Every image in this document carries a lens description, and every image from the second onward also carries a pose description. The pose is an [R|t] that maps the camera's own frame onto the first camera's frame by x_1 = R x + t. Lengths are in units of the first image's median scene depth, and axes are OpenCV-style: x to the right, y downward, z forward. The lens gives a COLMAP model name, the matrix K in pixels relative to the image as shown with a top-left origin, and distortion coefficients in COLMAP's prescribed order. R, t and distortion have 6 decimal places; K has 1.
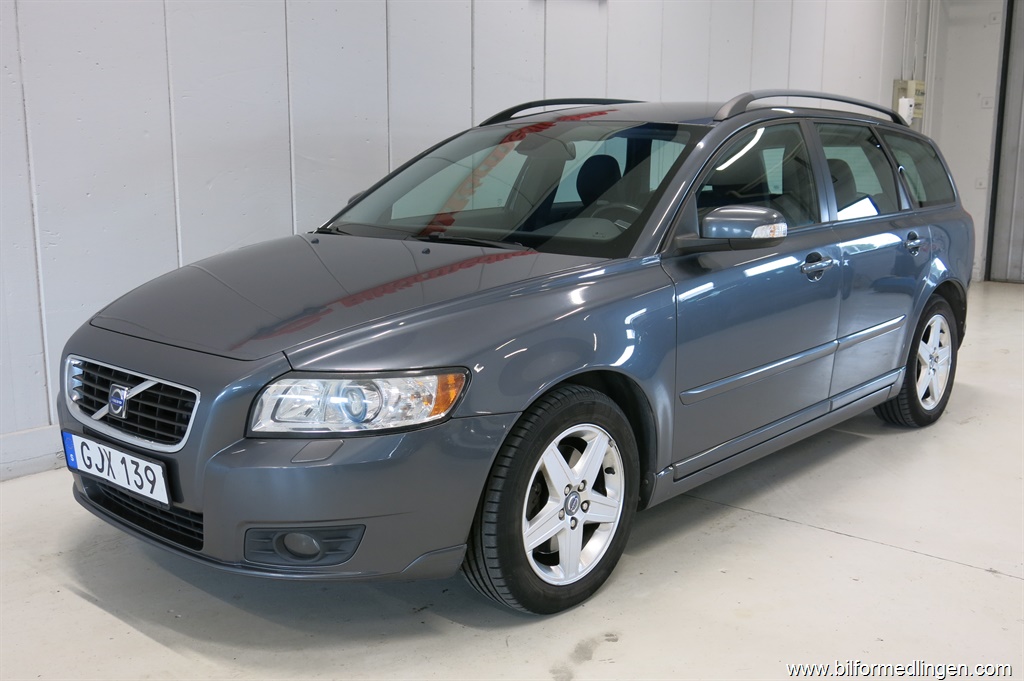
lens RADIAL K [[1051.8, 0, 498.6], [0, 1051.8, 340.8], [0, 0, 1]] dist [-0.000257, 0.001595]
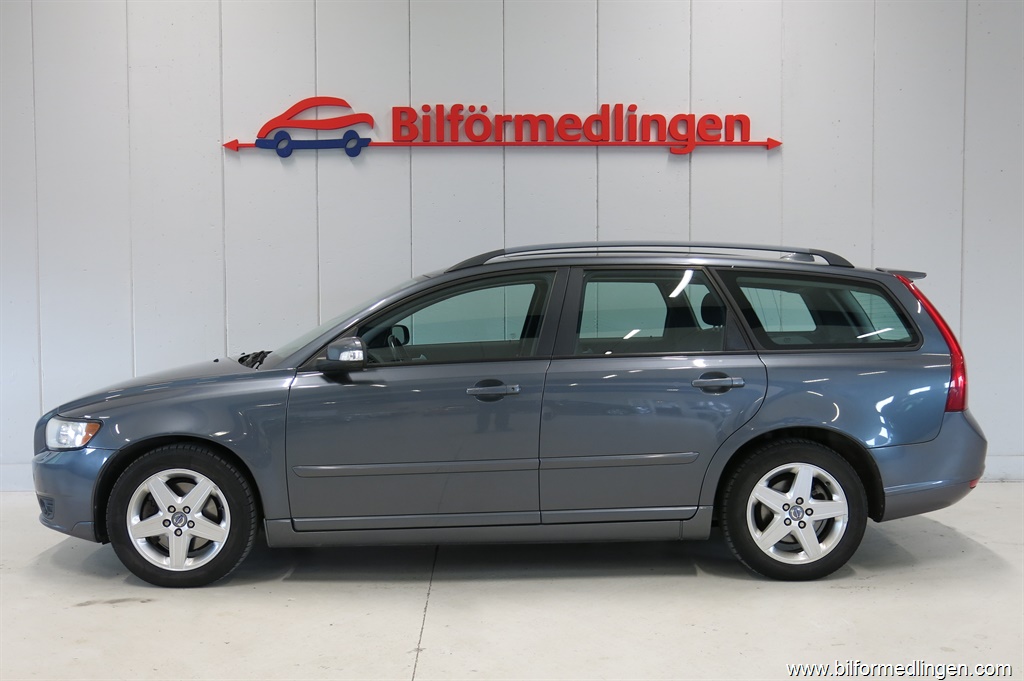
lens RADIAL K [[1015.6, 0, 512.0], [0, 1015.6, 340.5], [0, 0, 1]] dist [-0.001141, -0.012777]
pose [[0.697884, 0.025227, -0.715767, 0.824236], [-0.115317, 0.990298, -0.077533, -0.027763], [0.706866, 0.136649, 0.694022, 0.140975]]
